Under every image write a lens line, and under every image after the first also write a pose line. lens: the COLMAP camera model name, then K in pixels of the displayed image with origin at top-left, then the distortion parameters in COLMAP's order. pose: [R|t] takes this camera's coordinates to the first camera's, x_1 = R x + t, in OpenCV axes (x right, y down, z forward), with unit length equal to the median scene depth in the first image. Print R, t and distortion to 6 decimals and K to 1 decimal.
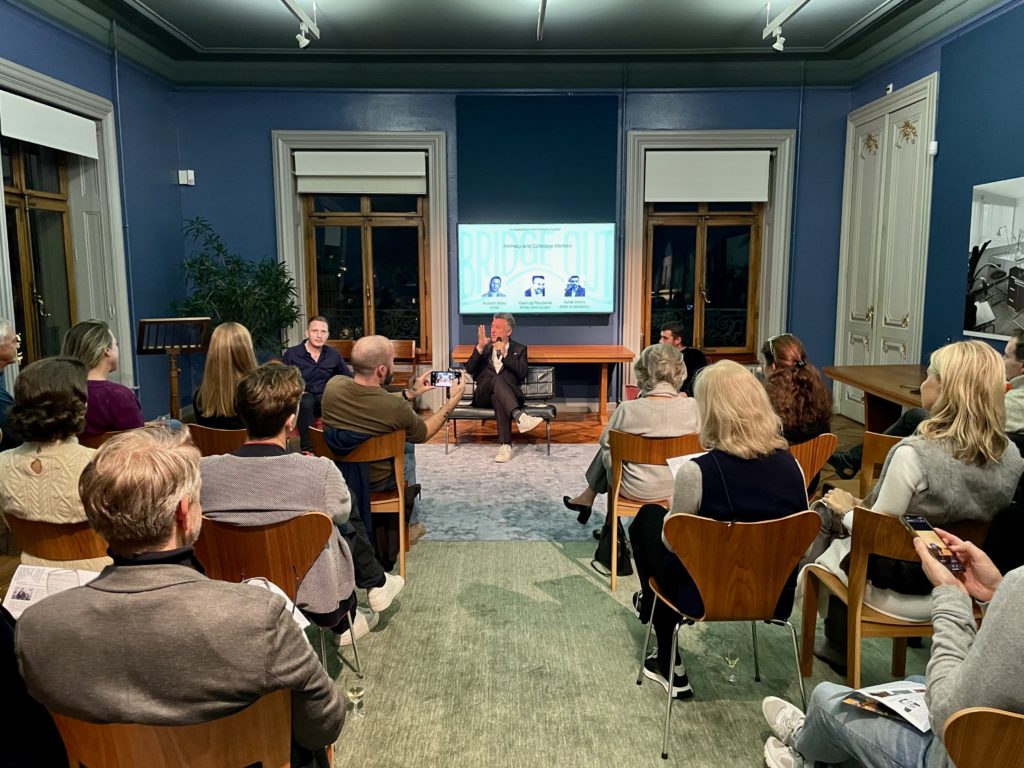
lens RADIAL K [[785.7, 0, 505.2], [0, 785.7, 386.8], [0, 0, 1]] dist [0.037834, -0.001411]
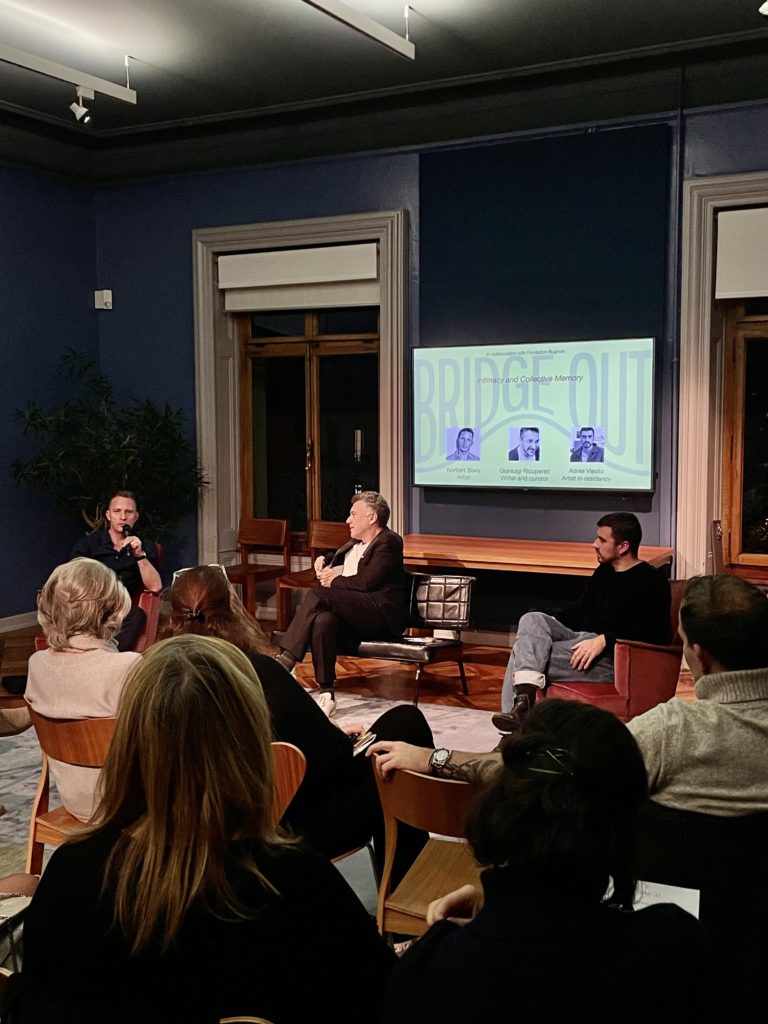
lens RADIAL K [[1153.0, 0, 391.0], [0, 1153.0, 516.9], [0, 0, 1]] dist [0.049081, 0.000000]
pose [[0.882432, 0.036441, -0.469026, 0.372957], [-0.060821, 0.997465, -0.036932, -0.031281], [0.466491, 0.061116, 0.882412, 0.156493]]
